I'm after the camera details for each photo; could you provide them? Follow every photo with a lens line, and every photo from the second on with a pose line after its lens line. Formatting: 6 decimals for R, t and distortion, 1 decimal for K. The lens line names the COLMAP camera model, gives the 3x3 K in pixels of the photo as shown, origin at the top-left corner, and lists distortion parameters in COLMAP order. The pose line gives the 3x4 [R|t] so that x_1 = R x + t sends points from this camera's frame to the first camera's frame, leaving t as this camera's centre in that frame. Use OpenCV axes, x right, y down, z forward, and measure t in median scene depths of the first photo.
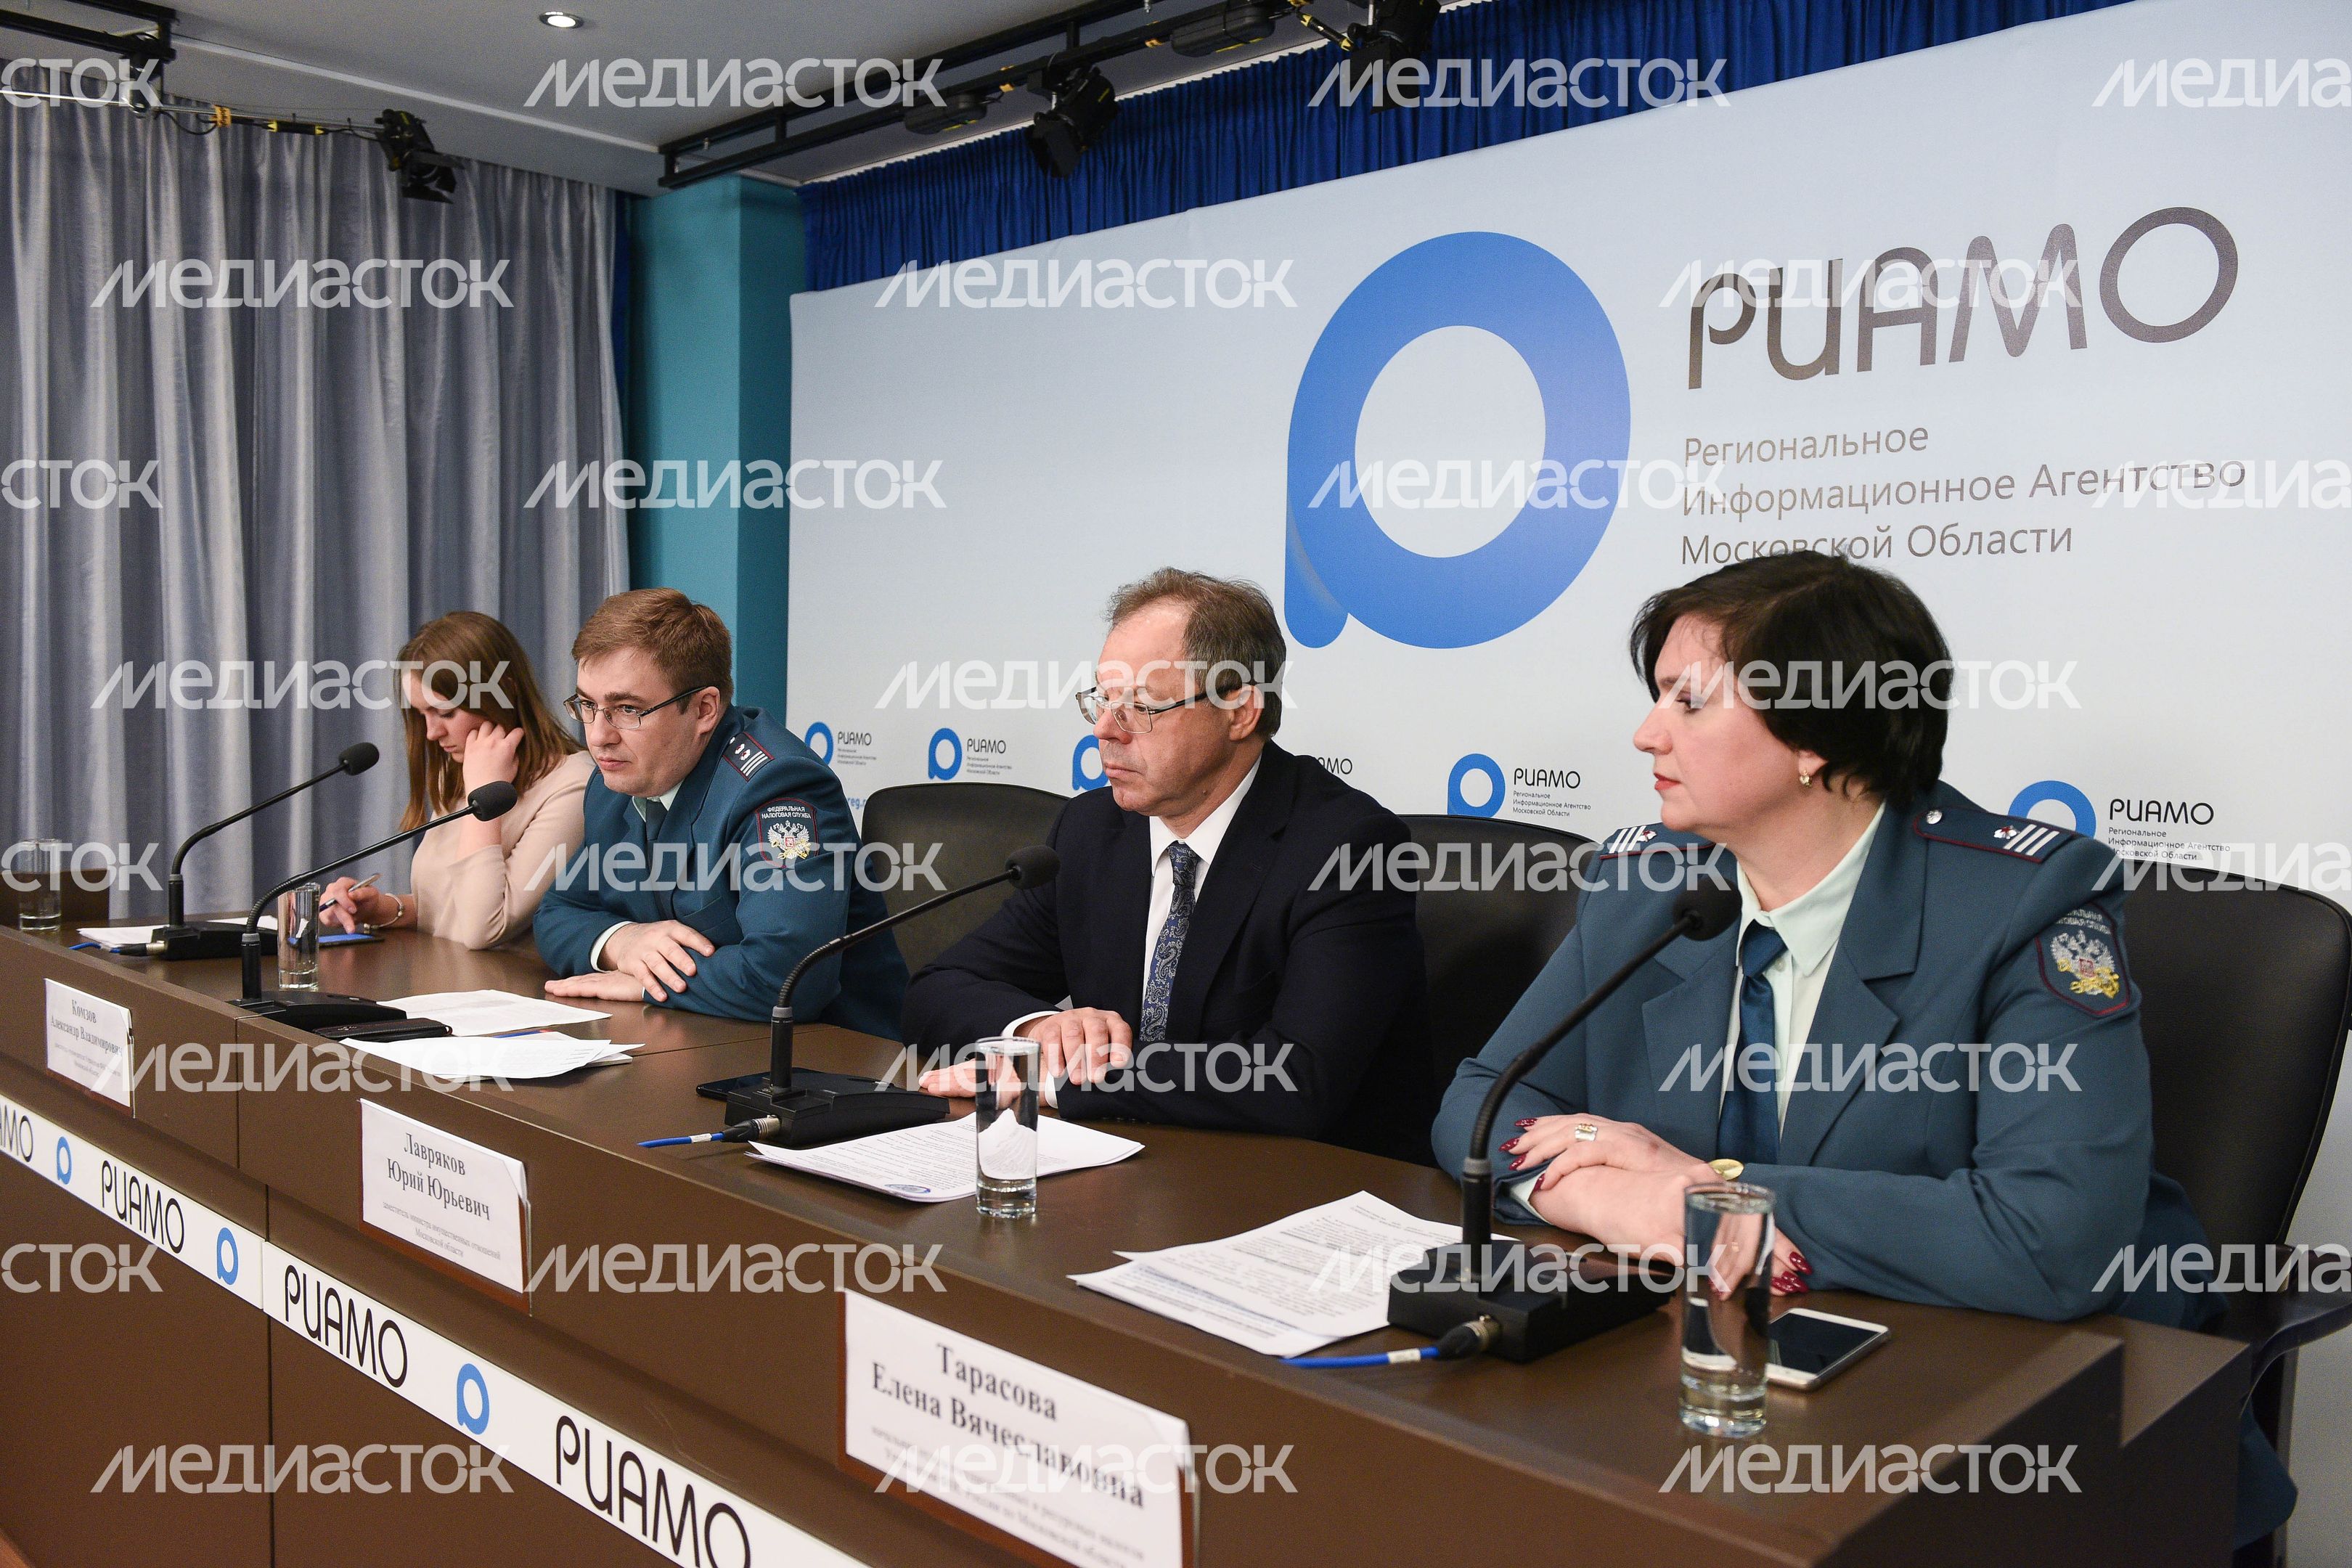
lens RADIAL K [[1932.4, 0, 1173.5], [0, 1932.4, 789.8], [0, 0, 1]] dist [-0.014994, -0.000976]
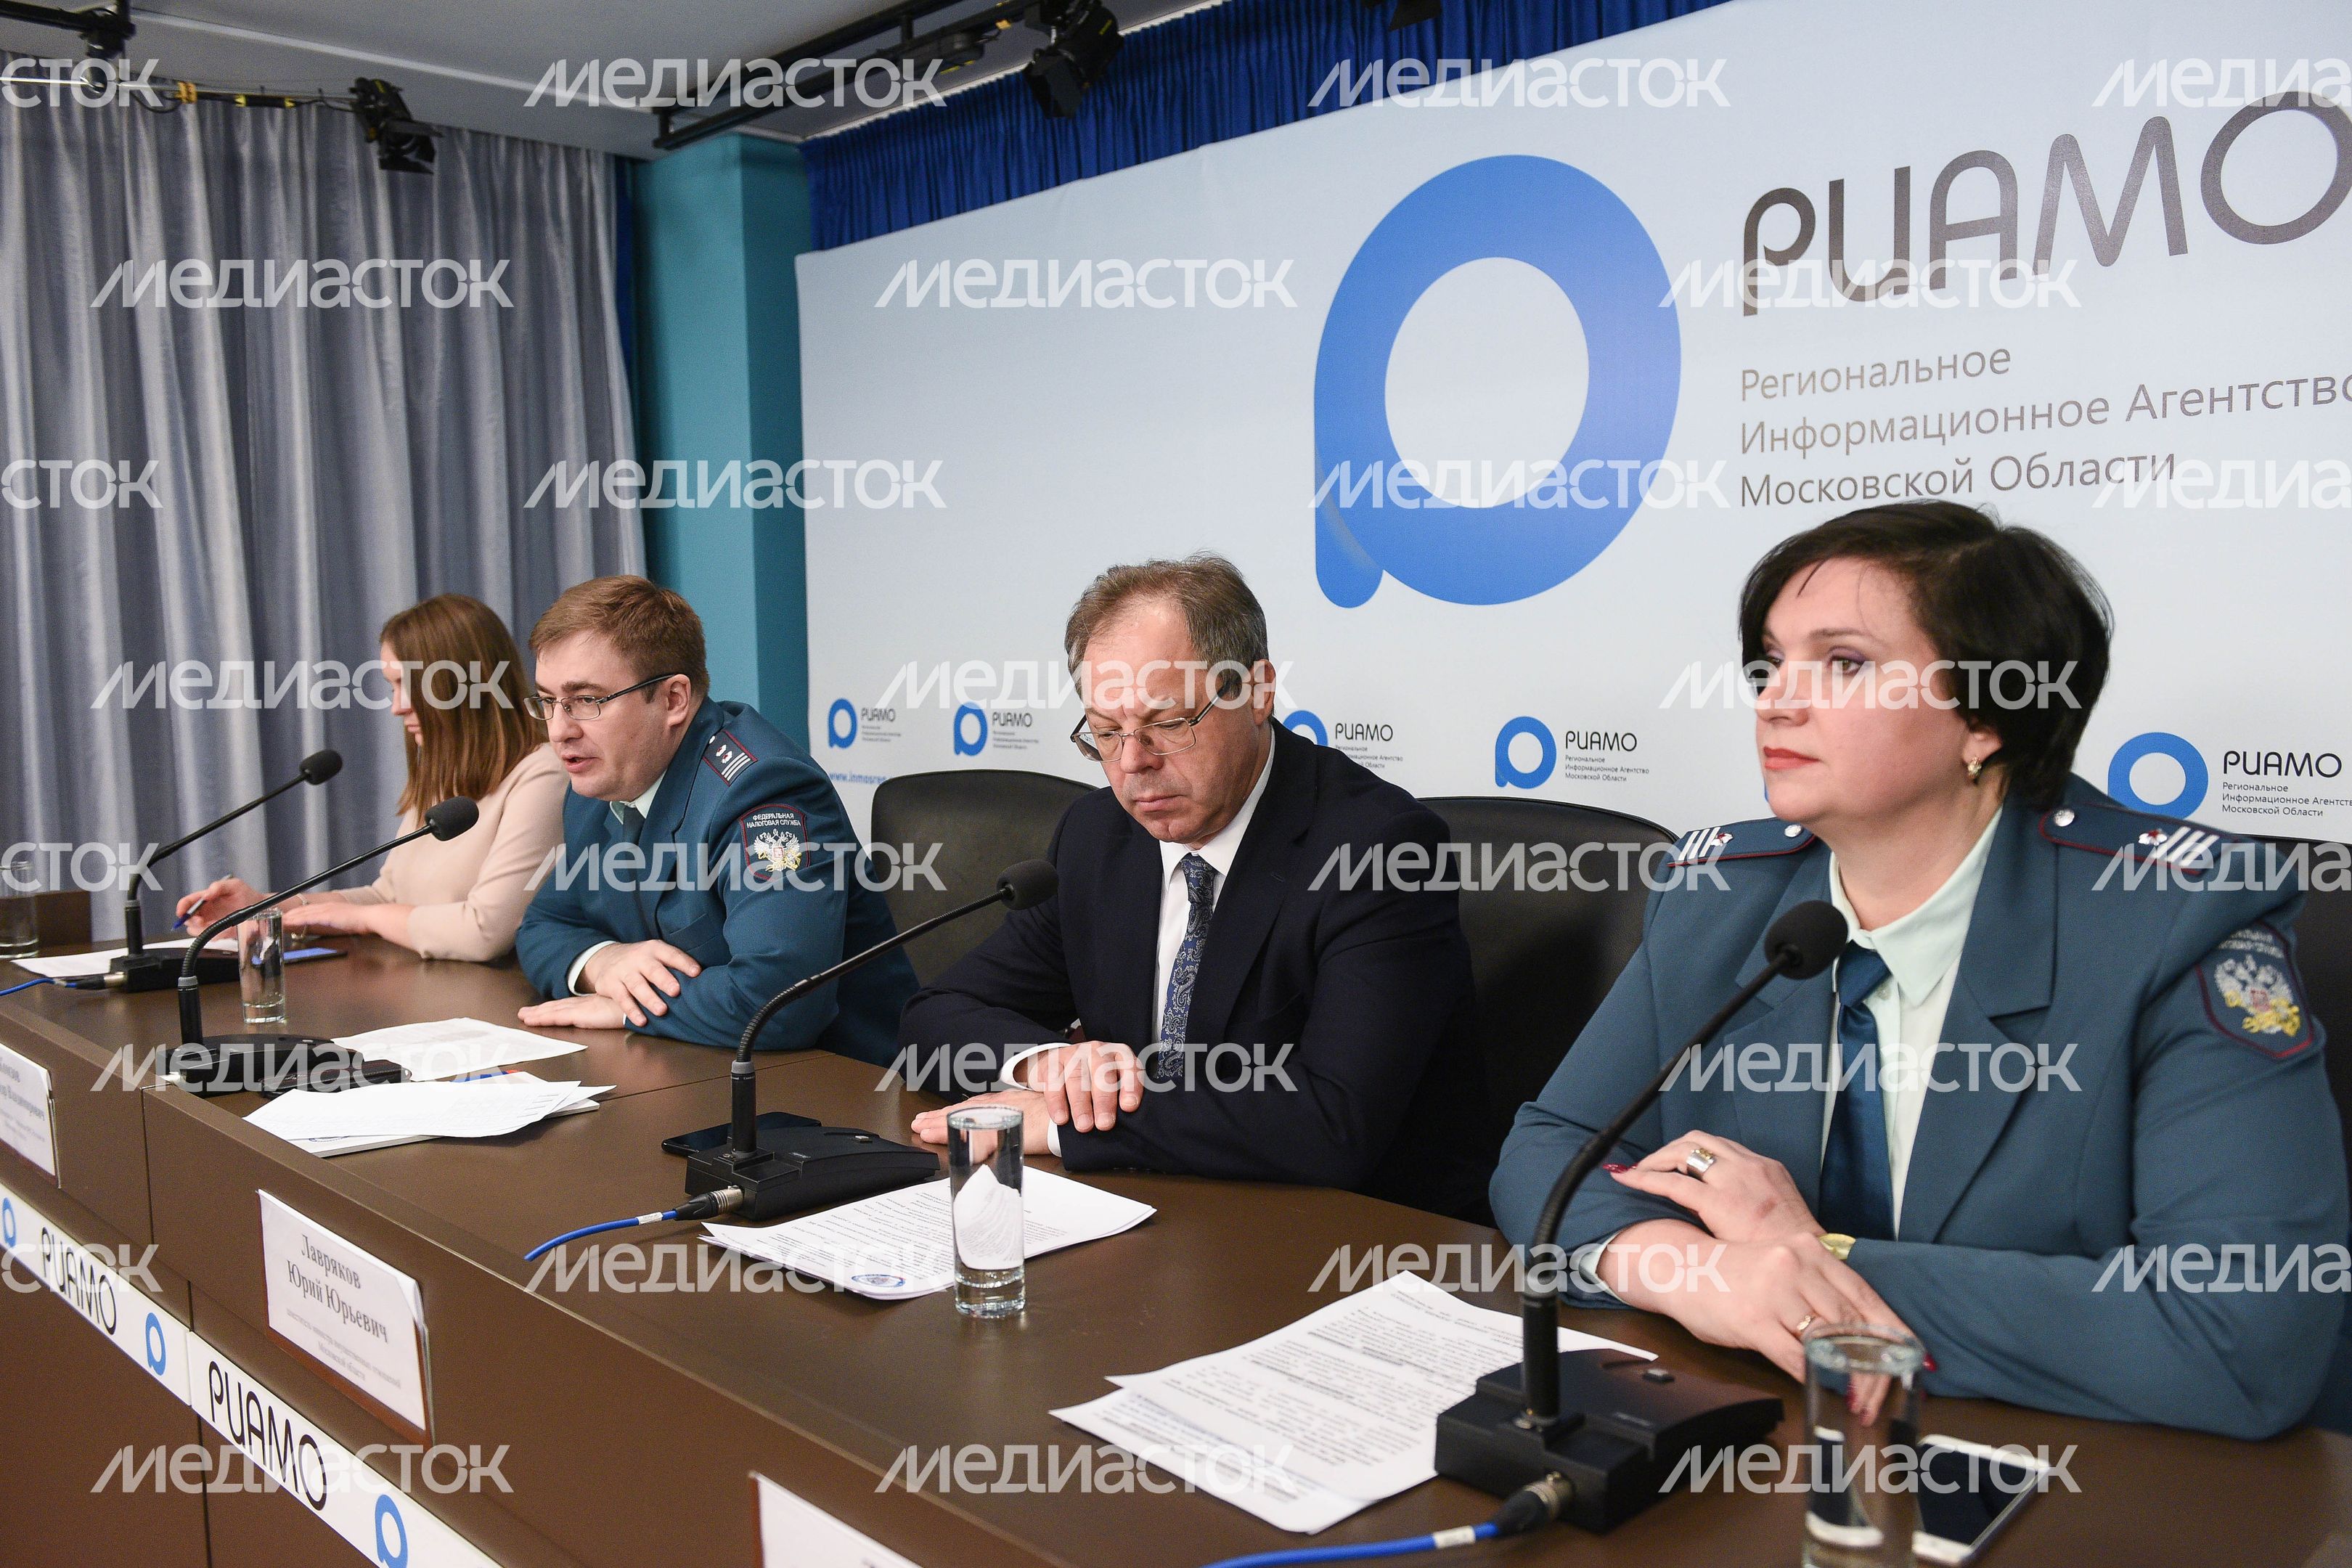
lens RADIAL K [[1898.1, 0, 1177.7], [0, 1898.1, 789.9], [0, 0, 1]] dist [-0.024600, 0.004296]
pose [[0.999067, -0.033651, -0.027086, 0.015602], [0.034431, 0.998990, 0.028861, -0.019292], [0.026087, -0.029767, 0.999216, 0.094404]]
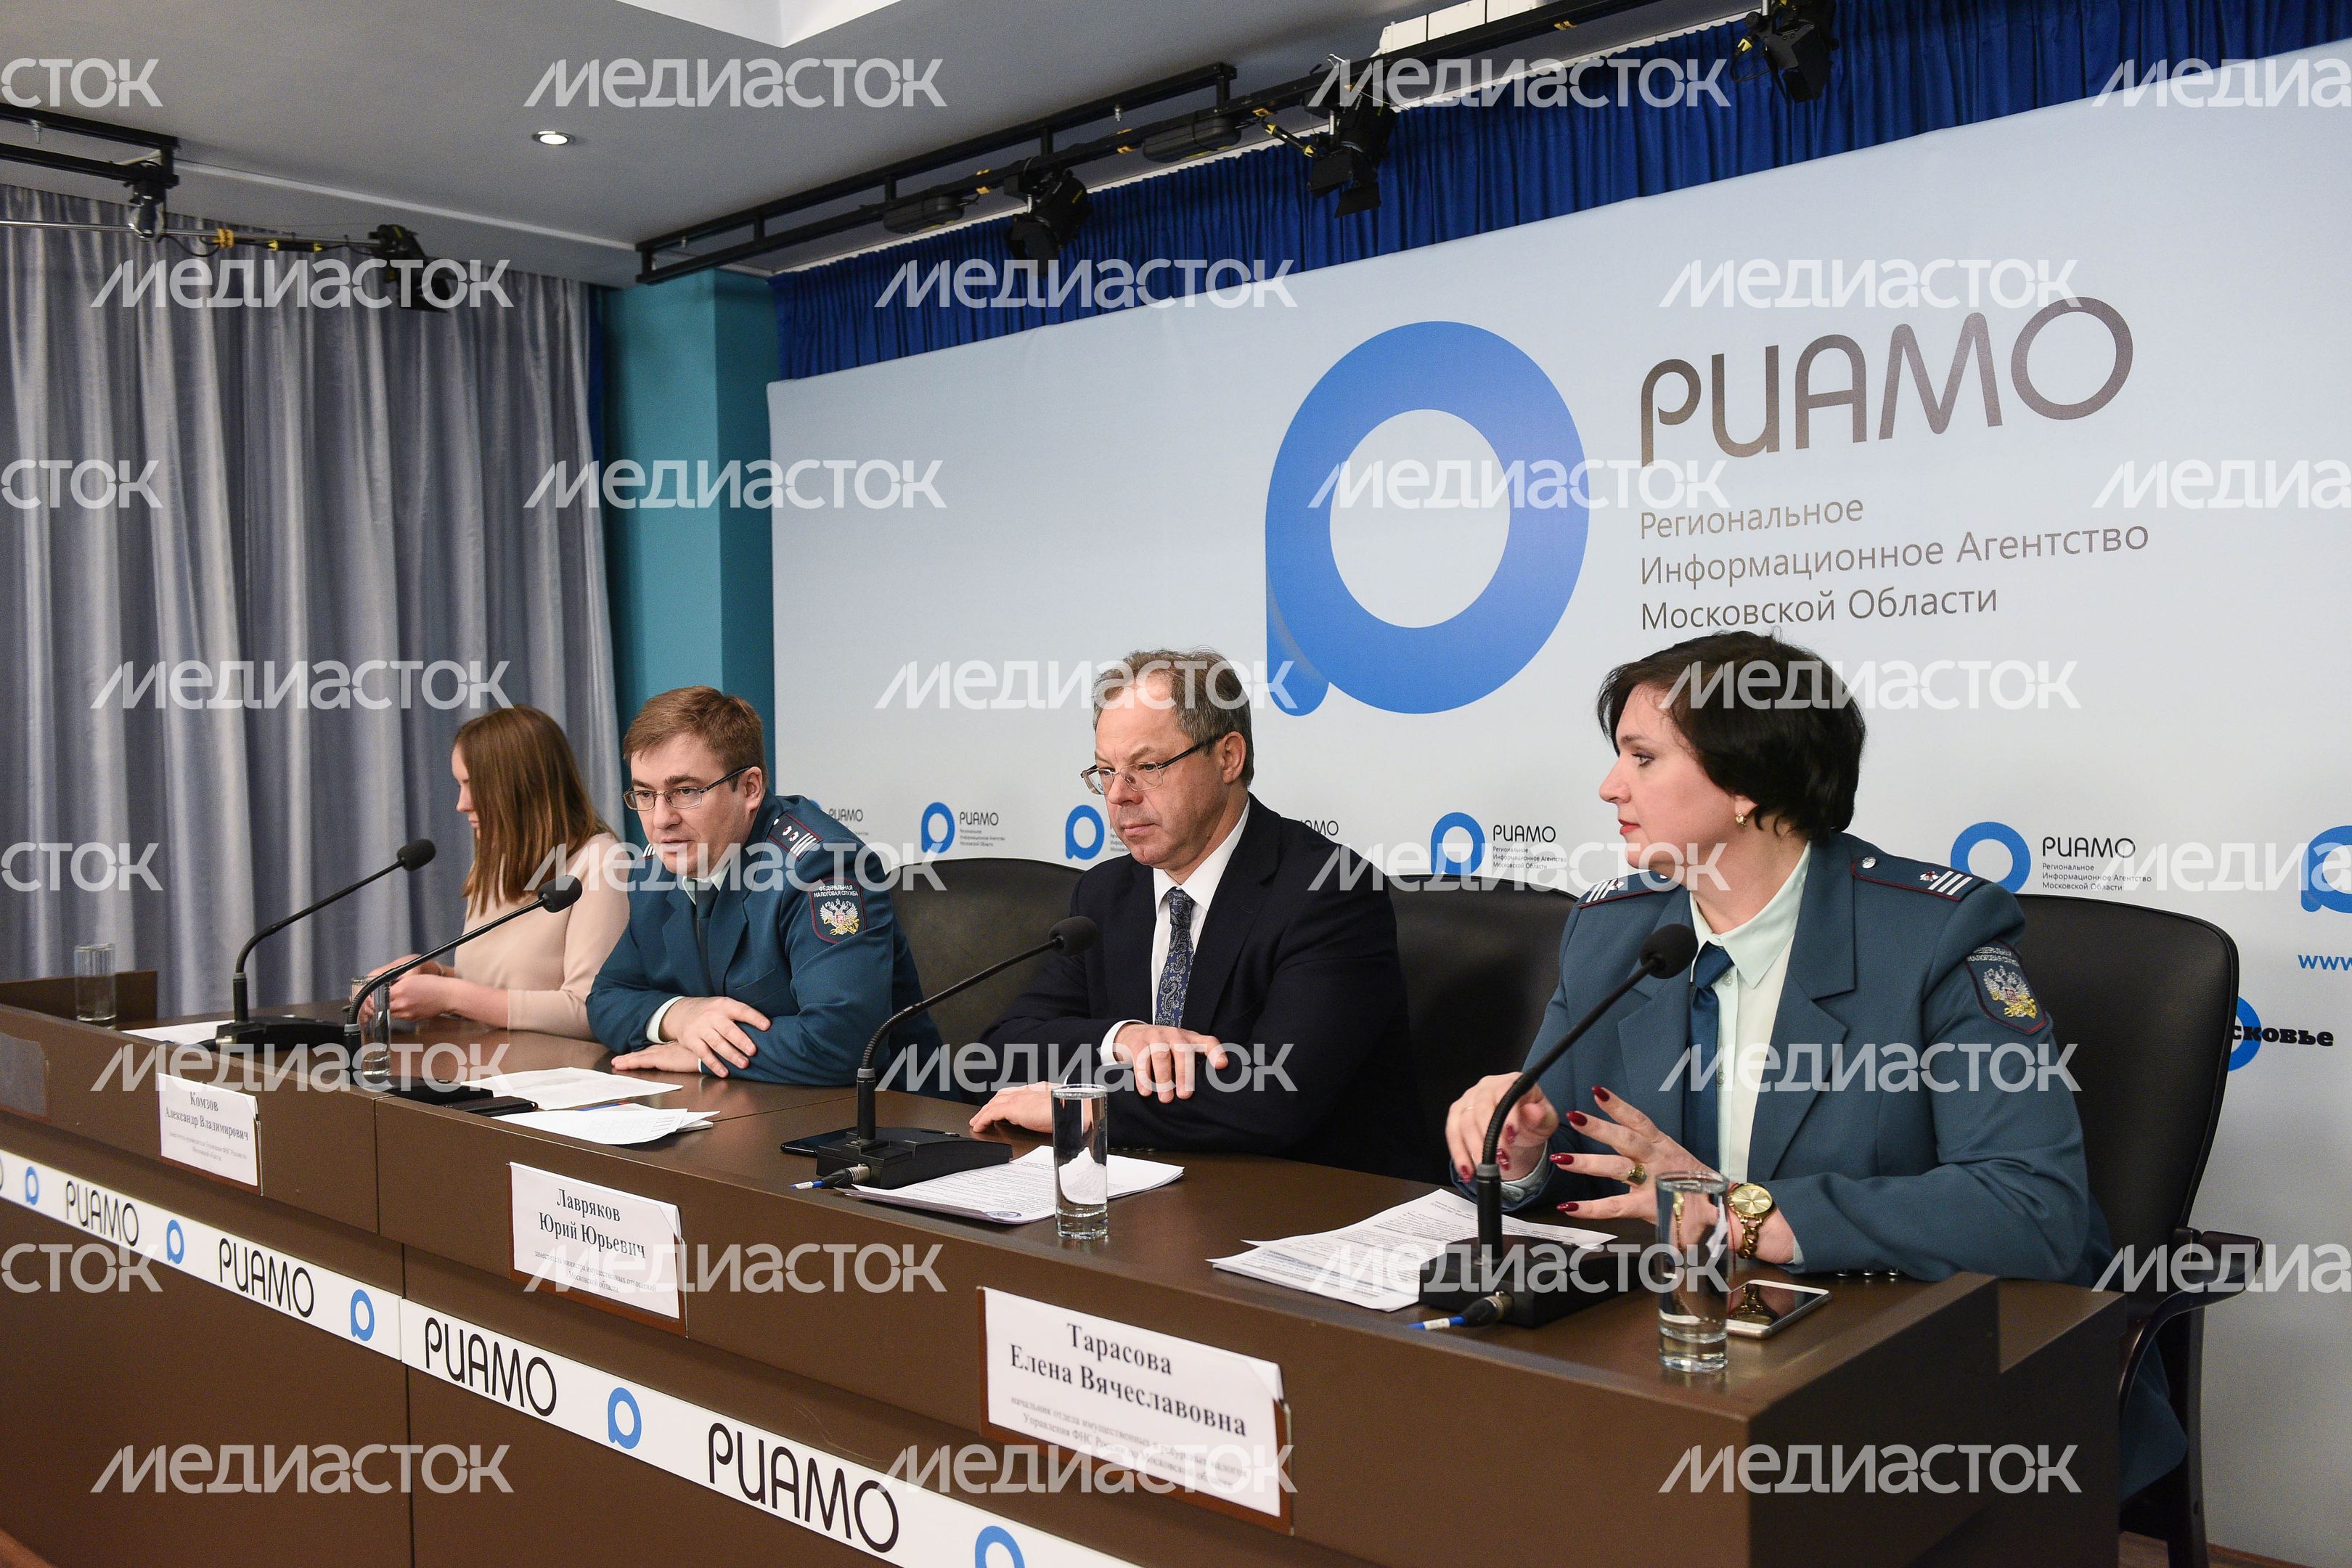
lens RADIAL K [[2031.5, 0, 1174.4], [0, 2031.5, 788.3], [0, 0, 1]] dist [-0.006969, 0.001080]
pose [[0.999100, -0.034973, 0.023995, -0.029190], [0.035632, 0.998984, -0.027602, -0.008501], [-0.023006, 0.028432, 0.999331, -0.132032]]
